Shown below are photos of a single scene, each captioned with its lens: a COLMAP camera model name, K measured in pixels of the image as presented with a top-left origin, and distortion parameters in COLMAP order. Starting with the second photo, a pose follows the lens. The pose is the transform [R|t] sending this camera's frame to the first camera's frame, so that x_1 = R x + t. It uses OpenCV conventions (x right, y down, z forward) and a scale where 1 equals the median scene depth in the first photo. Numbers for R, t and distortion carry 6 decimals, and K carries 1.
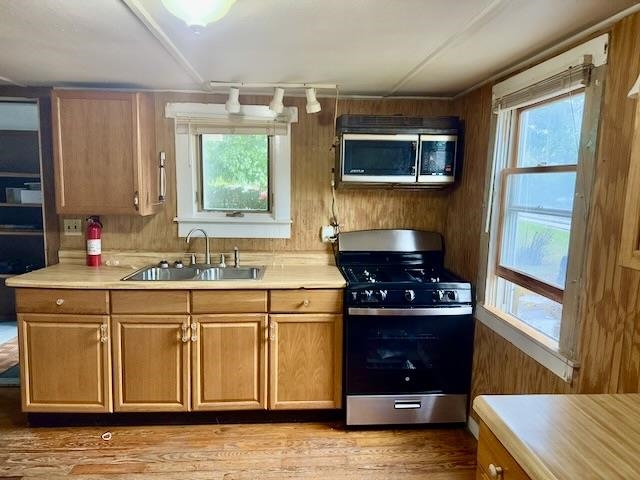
lens RADIAL K [[445.4, 0, 320.0], [0, 445.4, 240.0], [0, 0, 1]] dist [0.140970, -0.235984]
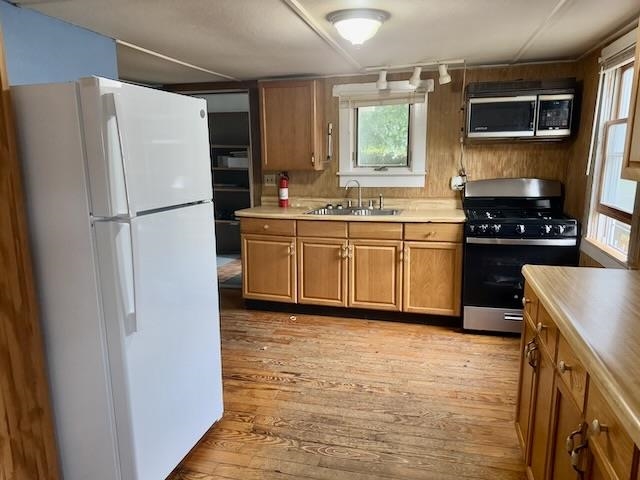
lens RADIAL K [[445.4, 0, 320.0], [0, 445.4, 240.0], [0, 0, 1]] dist [0.140970, -0.235984]
pose [[0.944621, 0.033318, -0.326469, 0.082656], [-0.012034, 0.997681, 0.066998, 0.071634], [0.327944, -0.059359, 0.942830, -0.329563]]
